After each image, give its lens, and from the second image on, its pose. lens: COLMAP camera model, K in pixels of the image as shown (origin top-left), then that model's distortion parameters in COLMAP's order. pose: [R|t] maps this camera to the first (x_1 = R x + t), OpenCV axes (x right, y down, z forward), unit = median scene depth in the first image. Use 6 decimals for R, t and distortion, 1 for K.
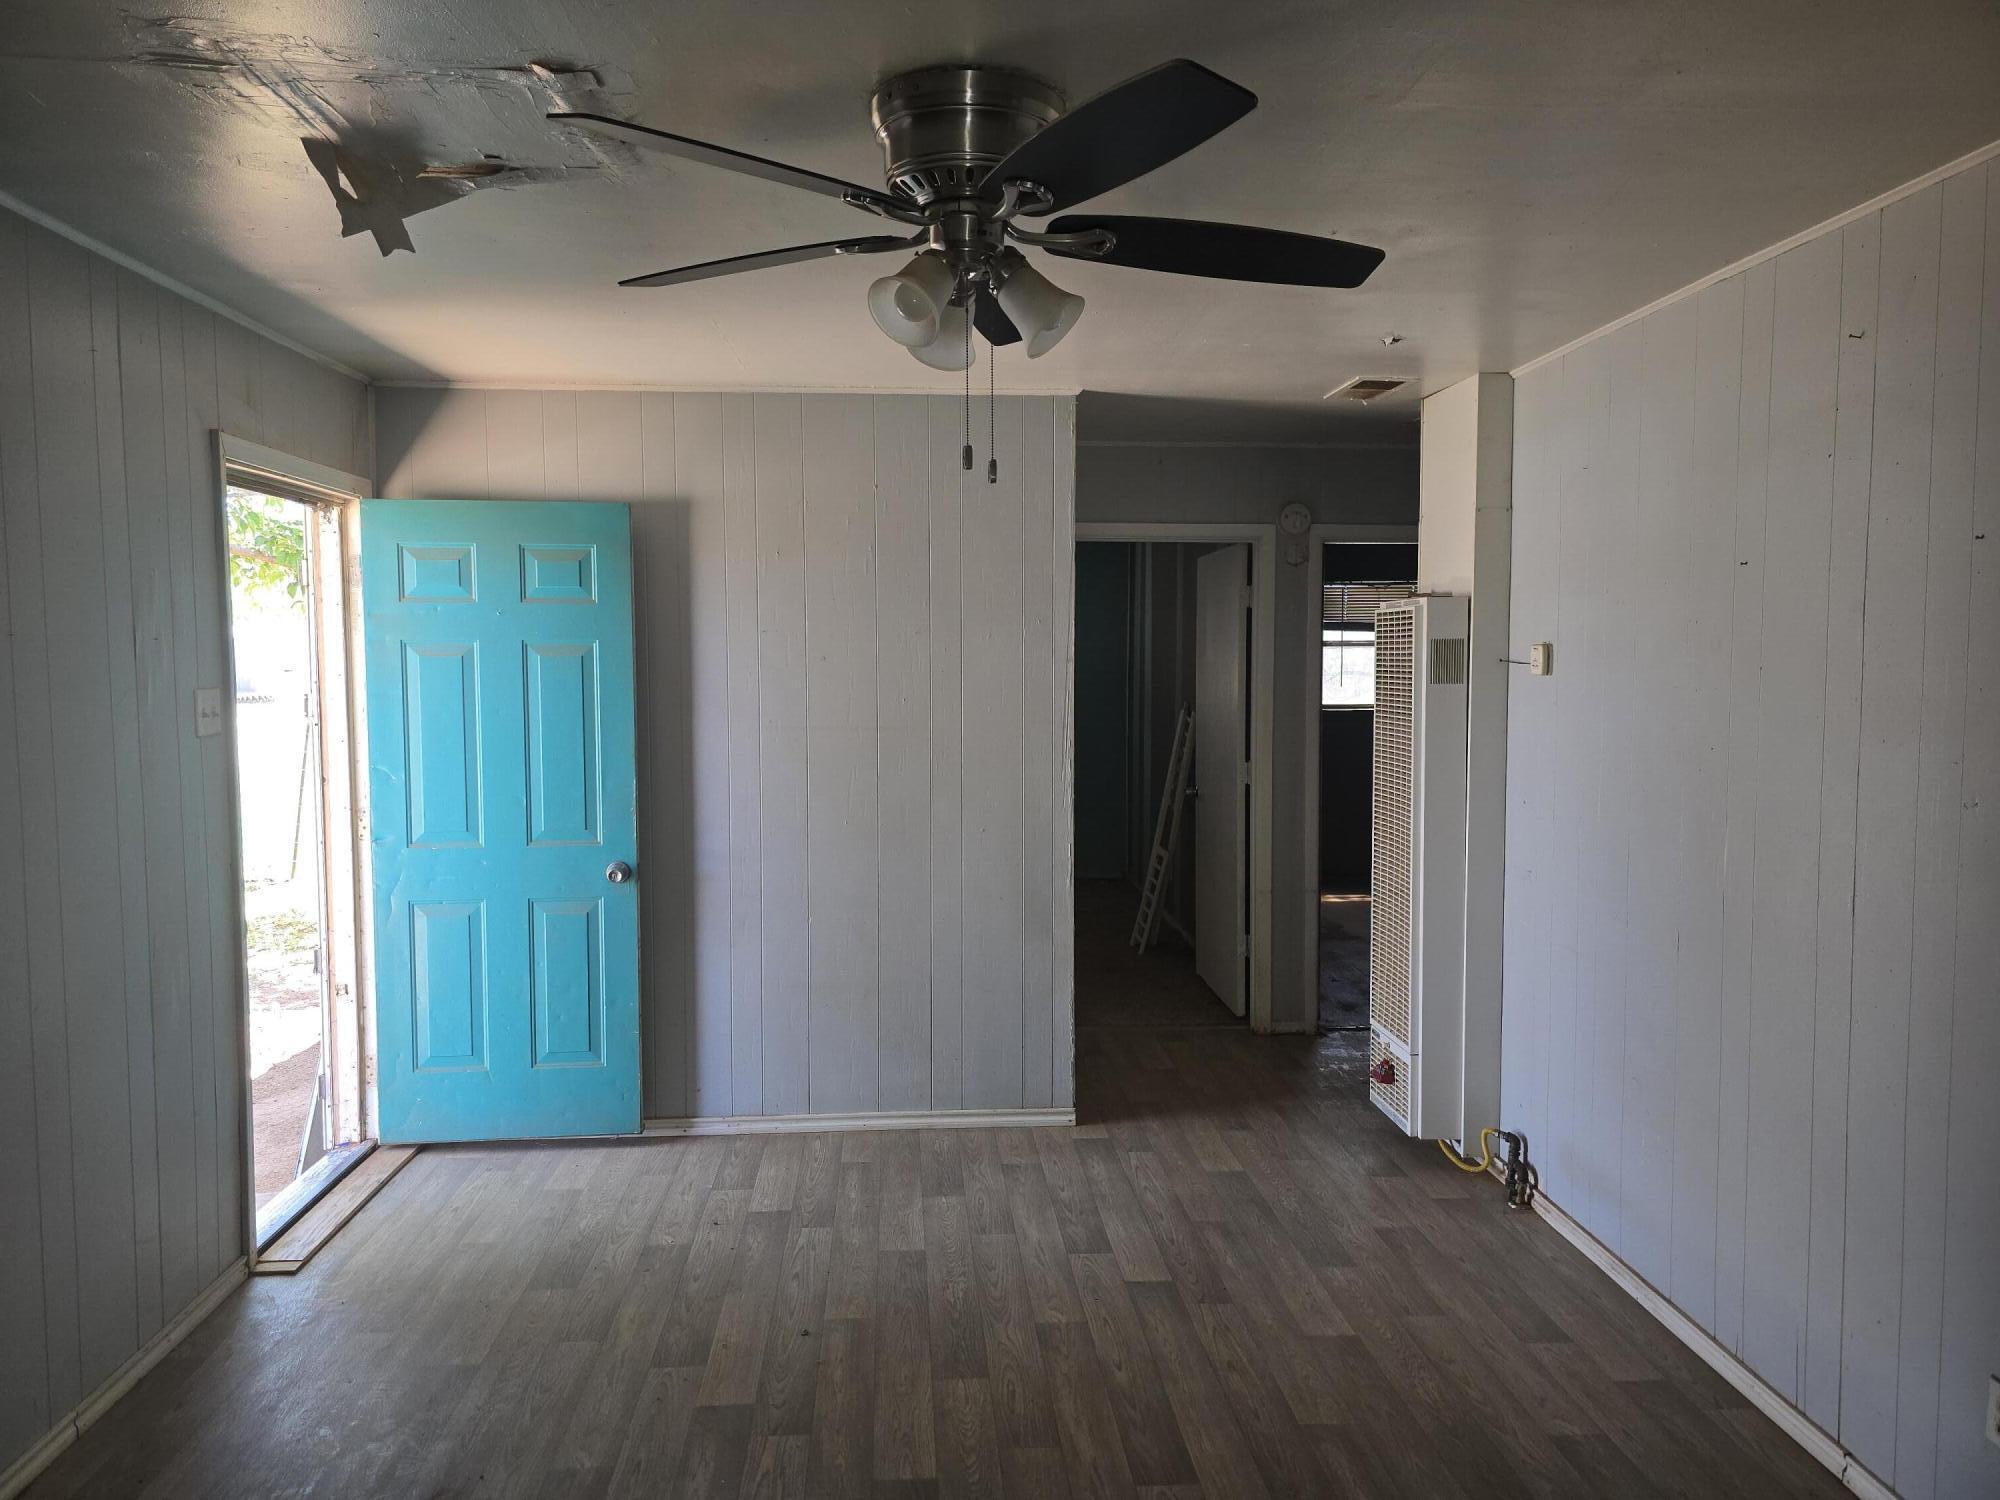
lens RADIAL K [[1344.5, 0, 1001.0], [0, 1344.5, 748.4], [0, 0, 1]] dist [0.006243, 0.001166]
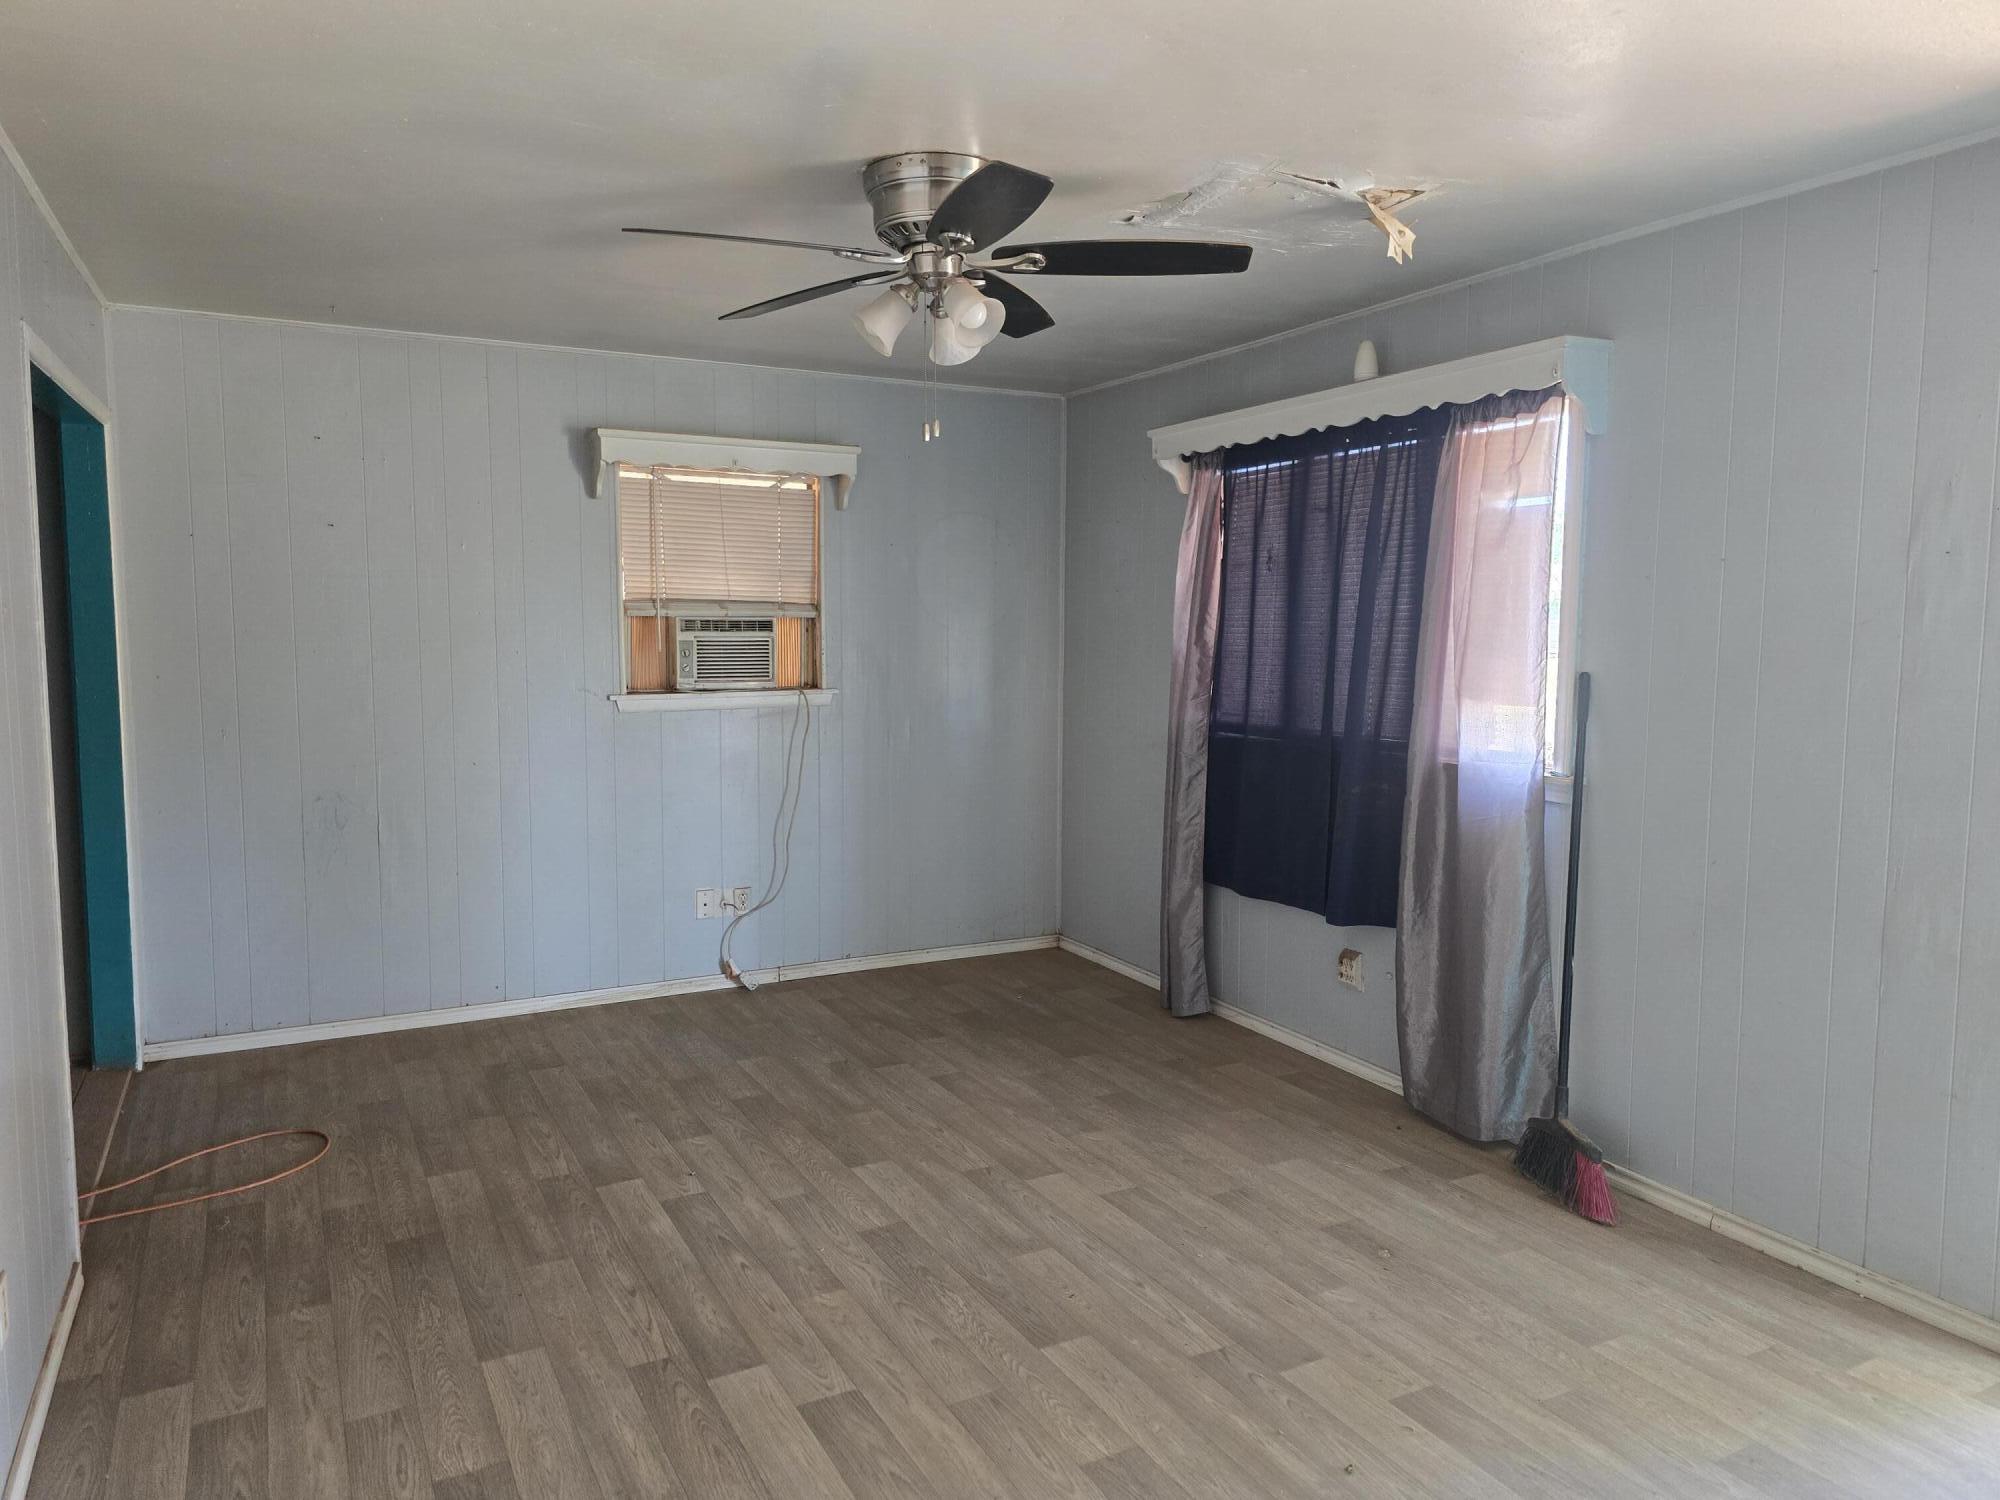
lens RADIAL K [[1344.5, 0, 999.6], [0, 1344.5, 752.1], [0, 0, 1]] dist [0.006243, 0.001166]
pose [[-0.913290, 0.043309, -0.405002, 0.355520], [-0.027319, 0.985579, 0.166999, -0.089432], [0.406394, 0.163582, -0.898935, 1.700546]]
